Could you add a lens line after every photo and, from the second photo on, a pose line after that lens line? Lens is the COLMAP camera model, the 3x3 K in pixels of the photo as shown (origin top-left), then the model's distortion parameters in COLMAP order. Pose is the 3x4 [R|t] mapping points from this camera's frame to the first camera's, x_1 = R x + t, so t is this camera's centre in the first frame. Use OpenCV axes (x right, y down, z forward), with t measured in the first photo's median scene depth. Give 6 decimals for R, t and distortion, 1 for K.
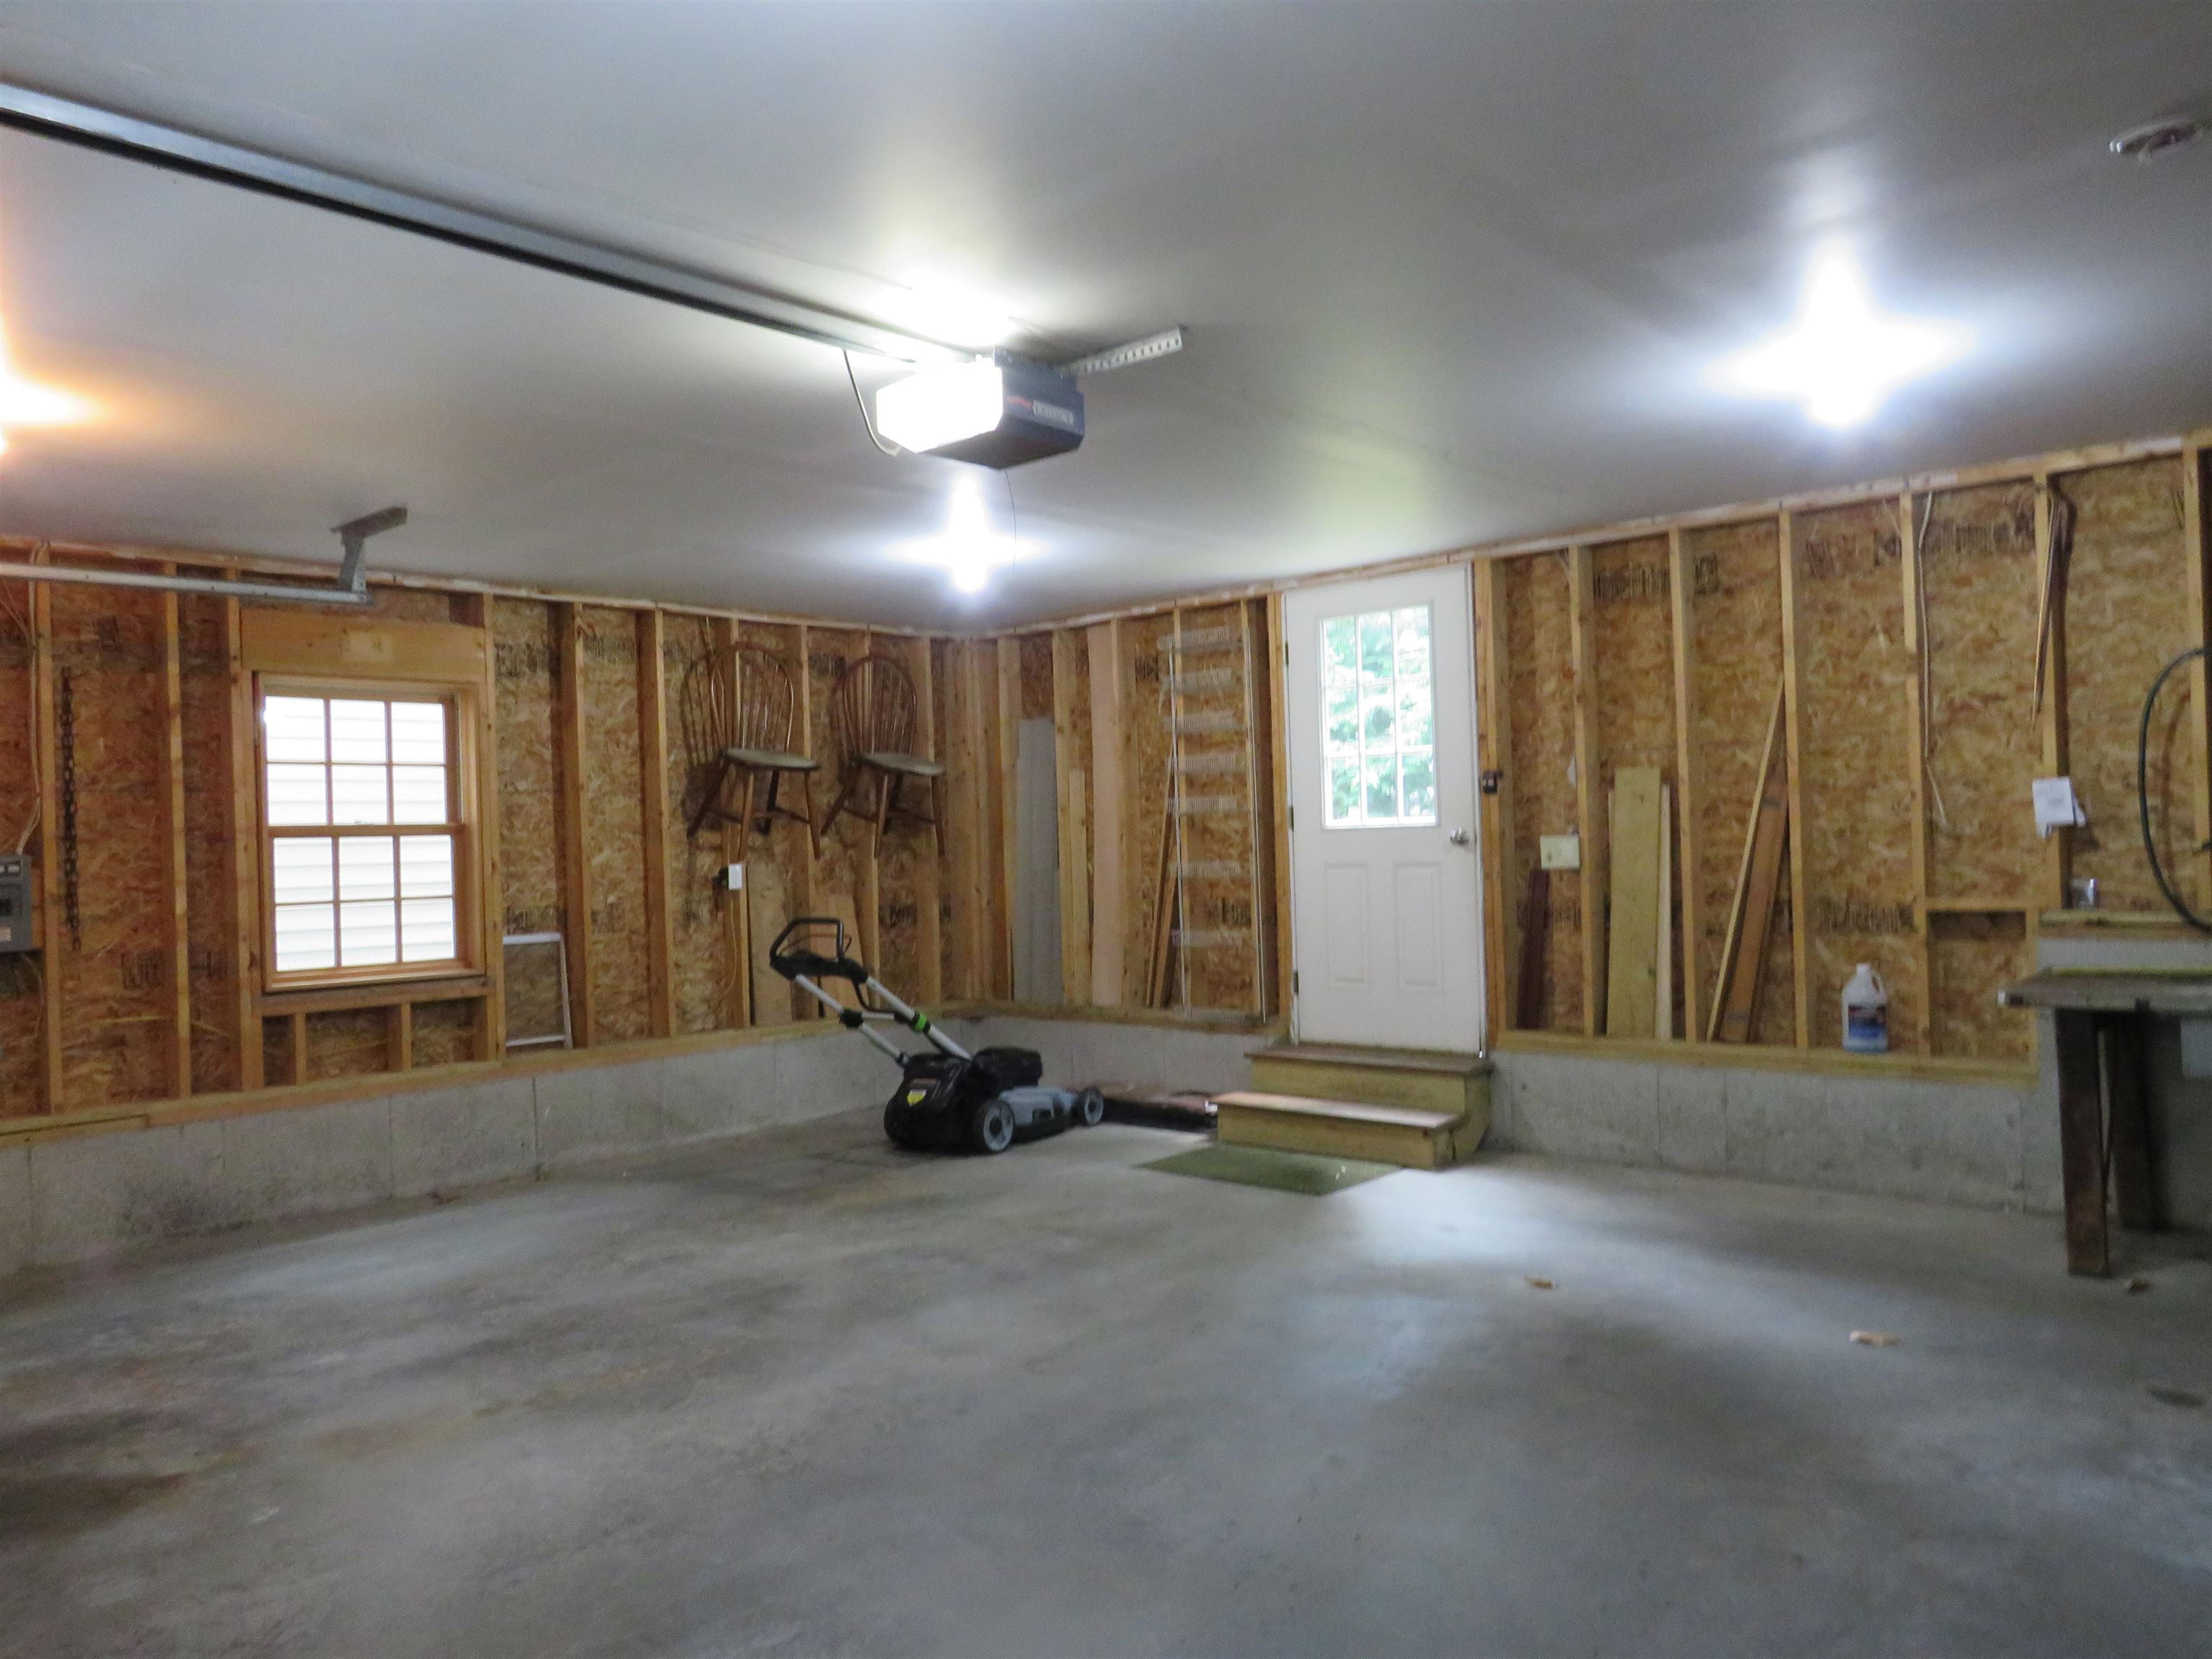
lens RADIAL K [[1584.6, 0, 1106.0], [0, 1584.6, 829.5], [0, 0, 1]] dist [-0.026585, 0.002821]
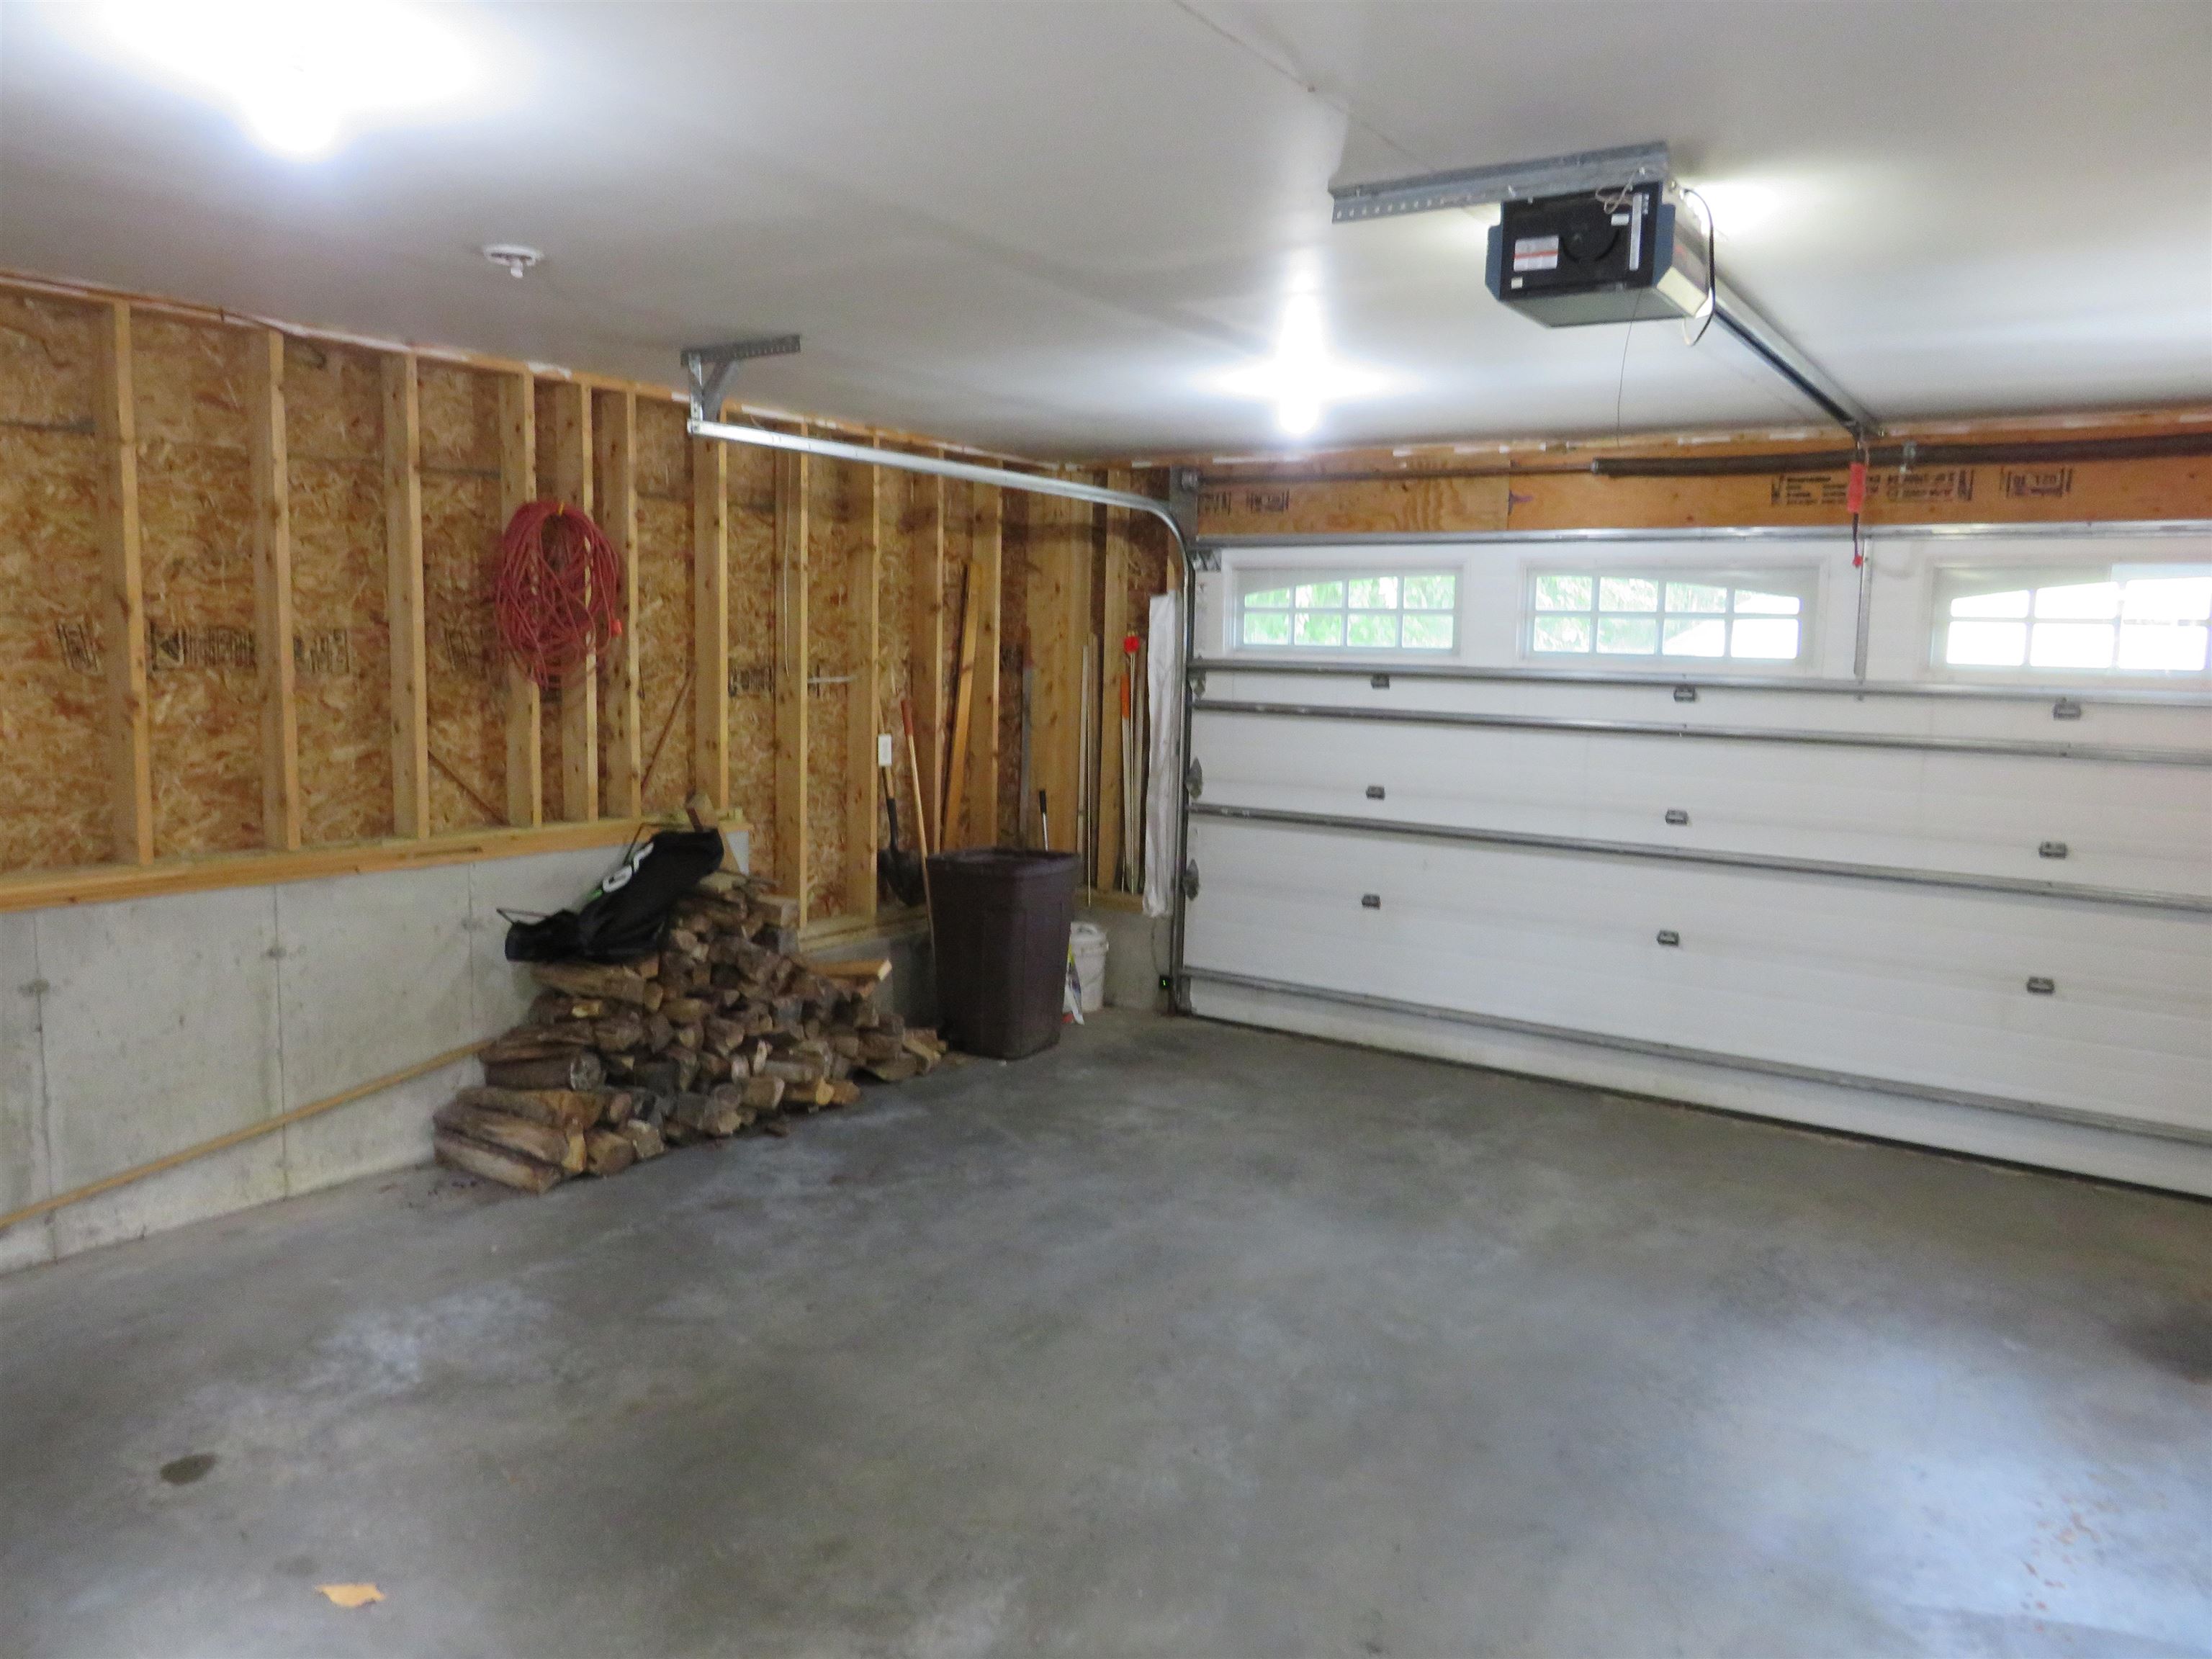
lens RADIAL K [[1558.1, 0, 1097.1], [0, 1558.1, 825.4], [0, 0, 1]] dist [-0.024866, 0.009349]
pose [[-0.993250, 0.013692, -0.115180, 0.169778], [0.000168, 0.993178, 0.116611, -0.058136], [0.115990, 0.115805, -0.986476, 1.151931]]
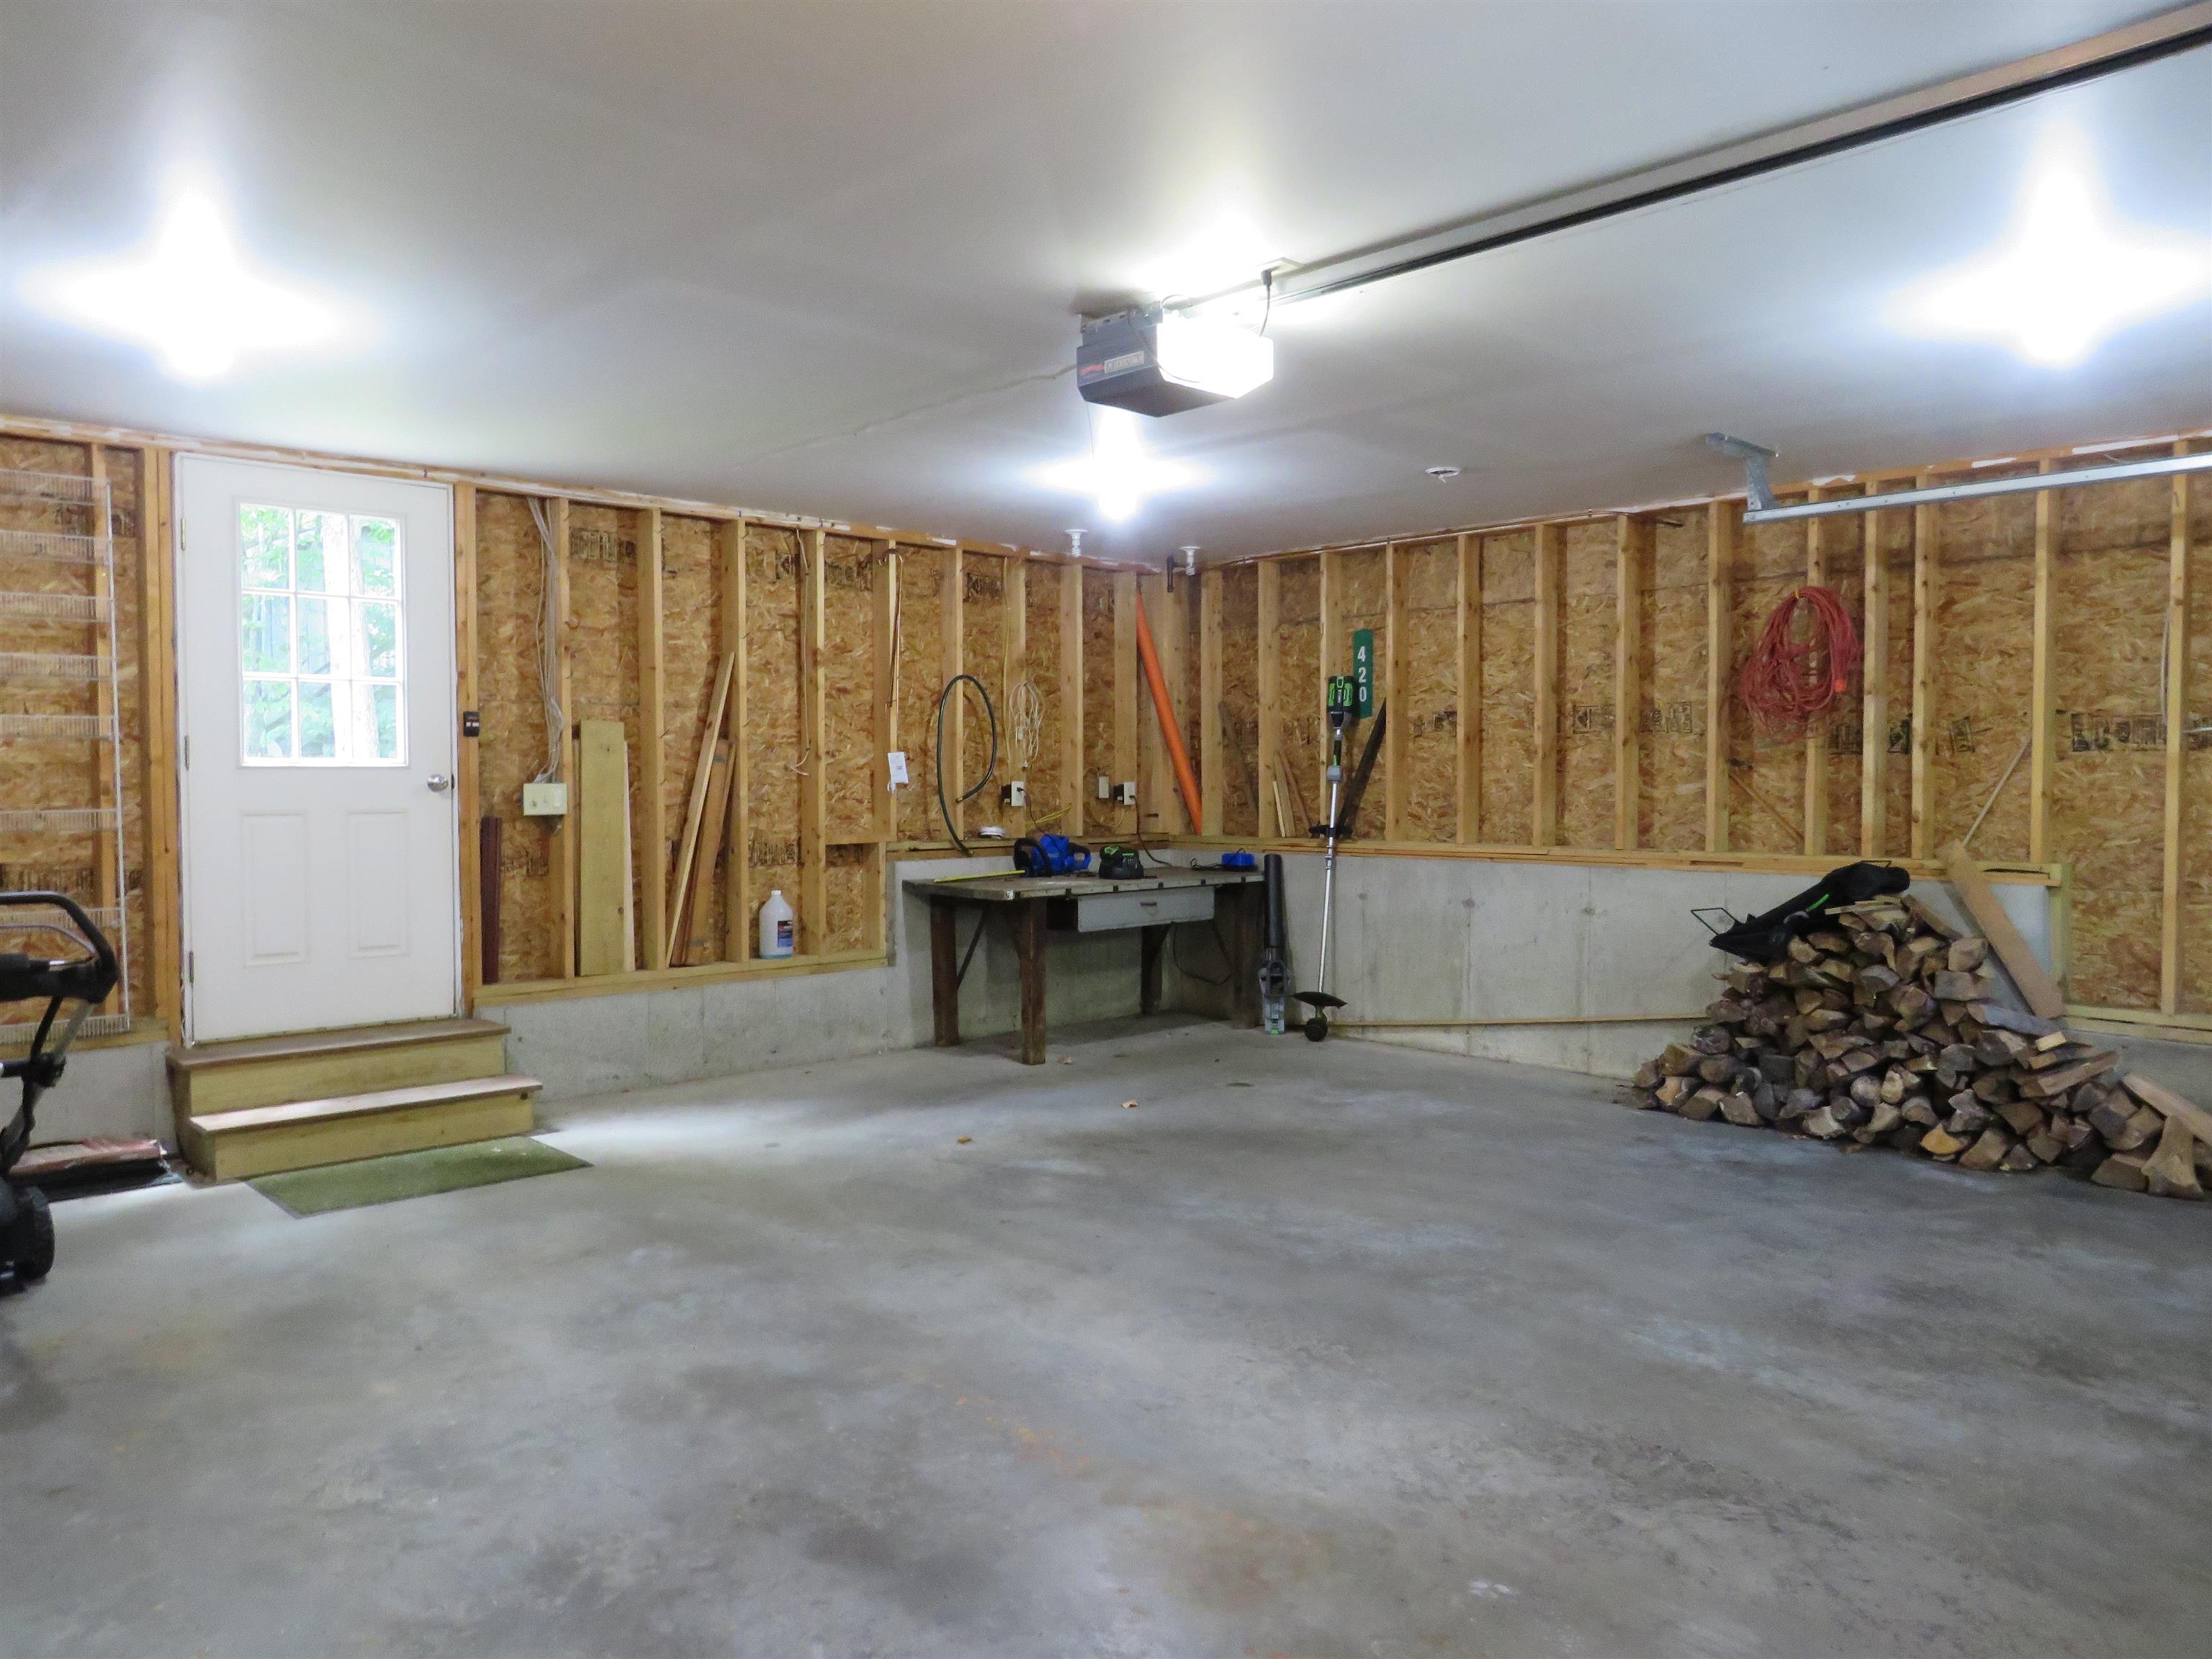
lens RADIAL K [[1558.1, 0, 1097.1], [0, 1558.1, 825.4], [0, 0, 1]] dist [-0.024866, 0.009349]
pose [[0.075297, 0.000110, 0.997161, -0.743290], [-0.007436, 0.999972, 0.000452, 0.031024], [-0.997133, -0.007449, 0.075296, 0.639113]]
